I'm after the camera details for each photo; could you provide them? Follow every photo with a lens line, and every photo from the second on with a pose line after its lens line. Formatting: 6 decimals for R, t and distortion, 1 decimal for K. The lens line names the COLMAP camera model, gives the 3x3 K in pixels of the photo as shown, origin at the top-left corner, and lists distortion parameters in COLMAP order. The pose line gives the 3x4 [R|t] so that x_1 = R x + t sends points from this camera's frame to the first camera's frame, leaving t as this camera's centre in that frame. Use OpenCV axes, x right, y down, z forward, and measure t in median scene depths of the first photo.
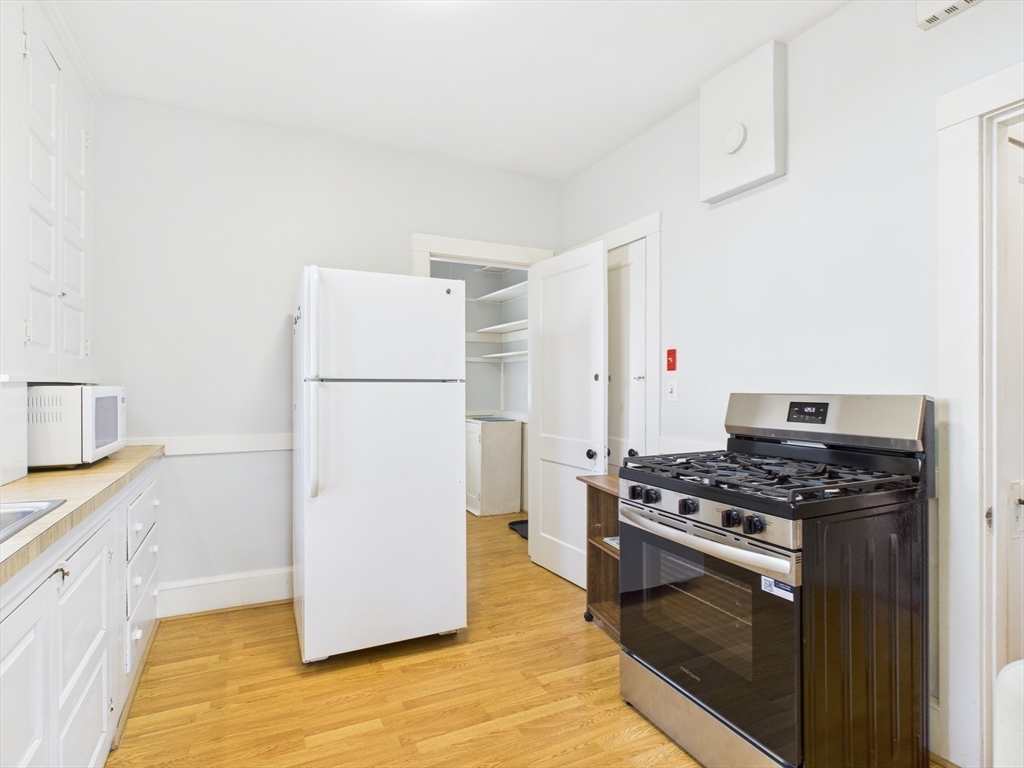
lens RADIAL K [[545.1, 0, 516.3], [0, 545.1, 386.3], [0, 0, 1]] dist [0.001155, -0.000313]
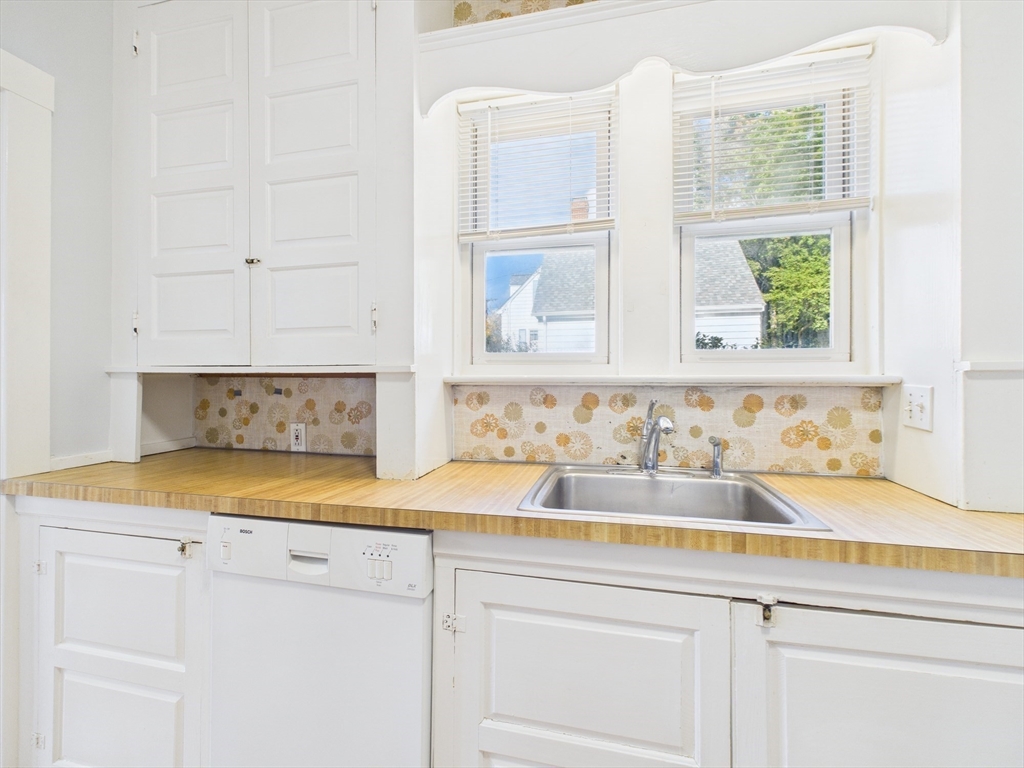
lens RADIAL K [[448.8, 0, 510.5], [0, 448.8, 377.7], [0, 0, 1]] dist [0.000223, -0.000017]
pose [[-0.632918, -0.006199, -0.774194, -0.047217], [-0.002630, 0.999979, -0.005856, 0.003956], [0.774214, -0.001670, -0.632922, 0.603087]]
